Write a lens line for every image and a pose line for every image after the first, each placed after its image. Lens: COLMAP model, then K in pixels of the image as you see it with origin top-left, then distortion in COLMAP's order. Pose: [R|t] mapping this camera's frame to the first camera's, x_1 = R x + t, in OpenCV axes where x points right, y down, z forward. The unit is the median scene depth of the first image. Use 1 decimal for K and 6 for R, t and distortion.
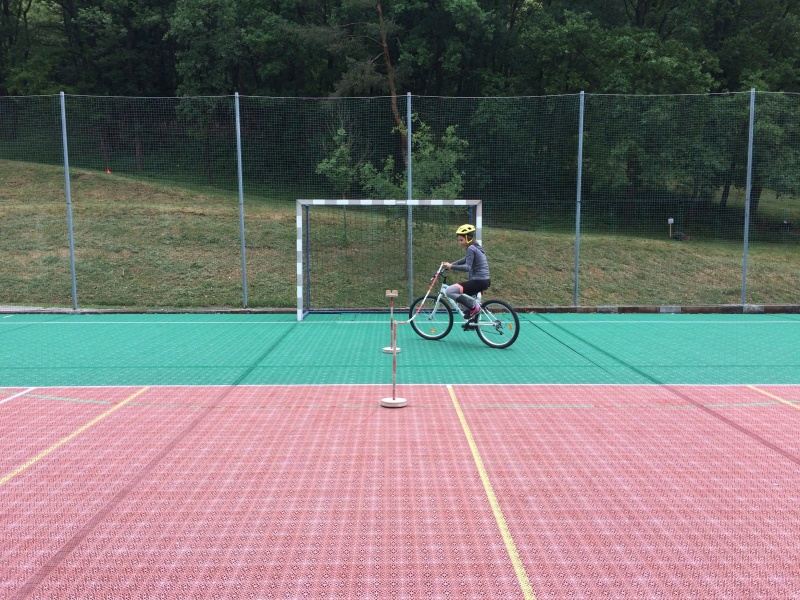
lens RADIAL K [[685.2, 0, 400.0], [0, 685.2, 296.9], [0, 0, 1]] dist [0.098263, -0.133591]
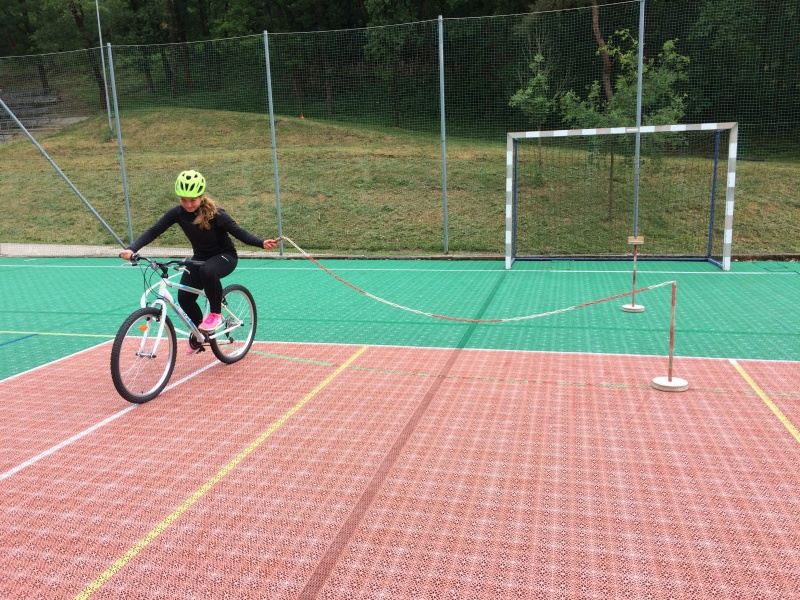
lens RADIAL K [[685.2, 0, 400.0], [0, 685.2, 296.9], [0, 0, 1]] dist [0.098263, -0.133591]
pose [[0.968024, 0.019205, -0.250122, -0.056195], [0.002349, 0.996328, 0.085591, -0.006730], [0.250848, -0.083442, 0.964424, 0.085291]]
